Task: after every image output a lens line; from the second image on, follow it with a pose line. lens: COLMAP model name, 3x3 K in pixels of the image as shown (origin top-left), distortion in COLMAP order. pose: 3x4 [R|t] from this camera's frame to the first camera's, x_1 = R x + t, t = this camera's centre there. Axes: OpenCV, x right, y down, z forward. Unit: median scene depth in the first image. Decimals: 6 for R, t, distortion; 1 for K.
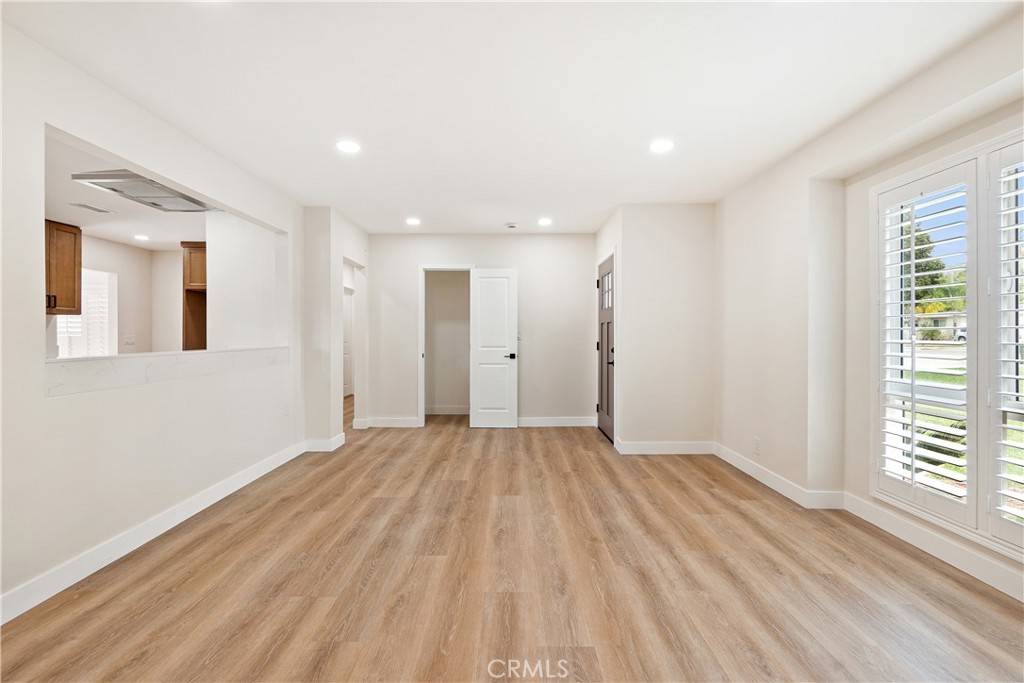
lens RADIAL K [[439.0, 0, 504.0], [0, 439.0, 337.1], [0, 0, 1]] dist [-0.002023, 0.000319]
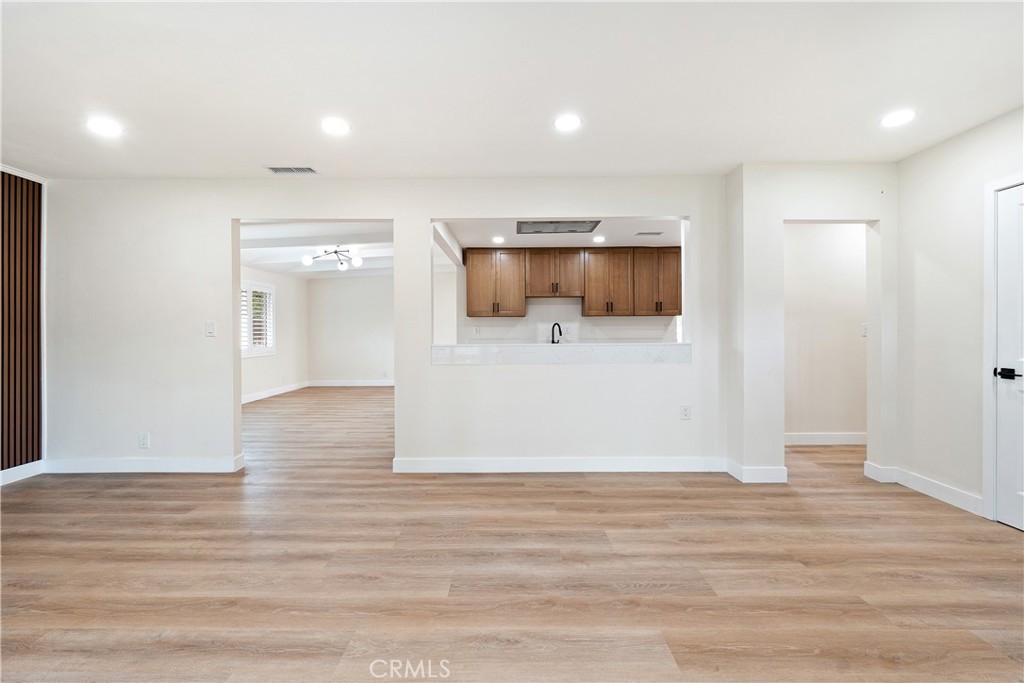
lens RADIAL K [[439.0, 0, 514.7], [0, 439.0, 335.7], [0, 0, 1]] dist [-0.002023, 0.000319]
pose [[0.004159, 0.009073, -0.999950, 0.587039], [-0.000438, 0.999959, 0.009072, -0.005478], [0.999991, 0.000401, 0.004163, 0.943309]]
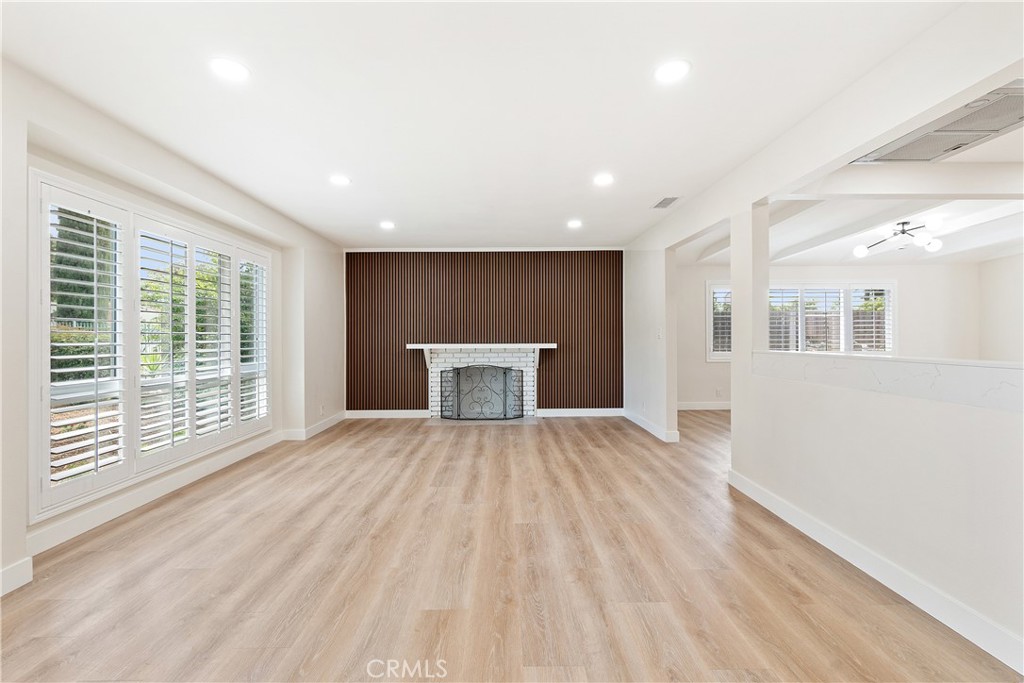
lens RADIAL K [[439.0, 0, 503.6], [0, 439.0, 340.0], [0, 0, 1]] dist [-0.002023, 0.000319]
pose [[-0.999921, 0.002135, -0.012362, -0.073551], [0.001974, 0.999914, 0.012974, -0.008560], [0.012389, 0.012948, -0.999839, 1.823262]]
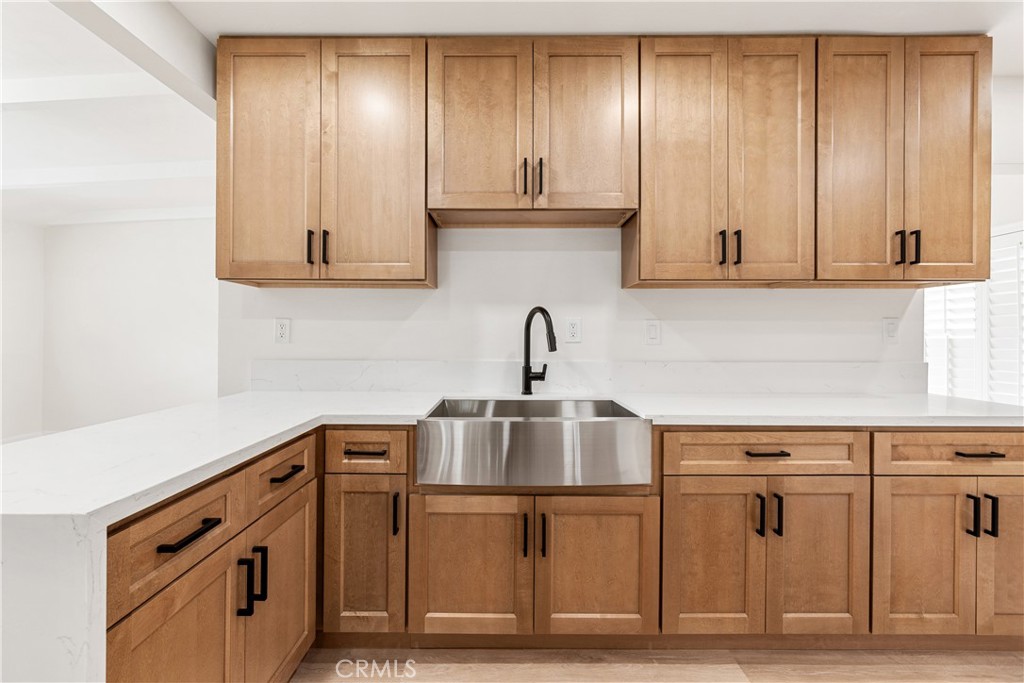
lens RADIAL K [[439.0, 0, 506.7], [0, 439.0, 336.6], [0, 0, 1]] dist [-0.002023, 0.000319]
pose [[0.005290, -0.003117, -0.999981, -1.139093], [-0.007150, 0.999969, -0.003155, -0.002973], [0.999960, 0.007166, 0.005268, 1.130613]]
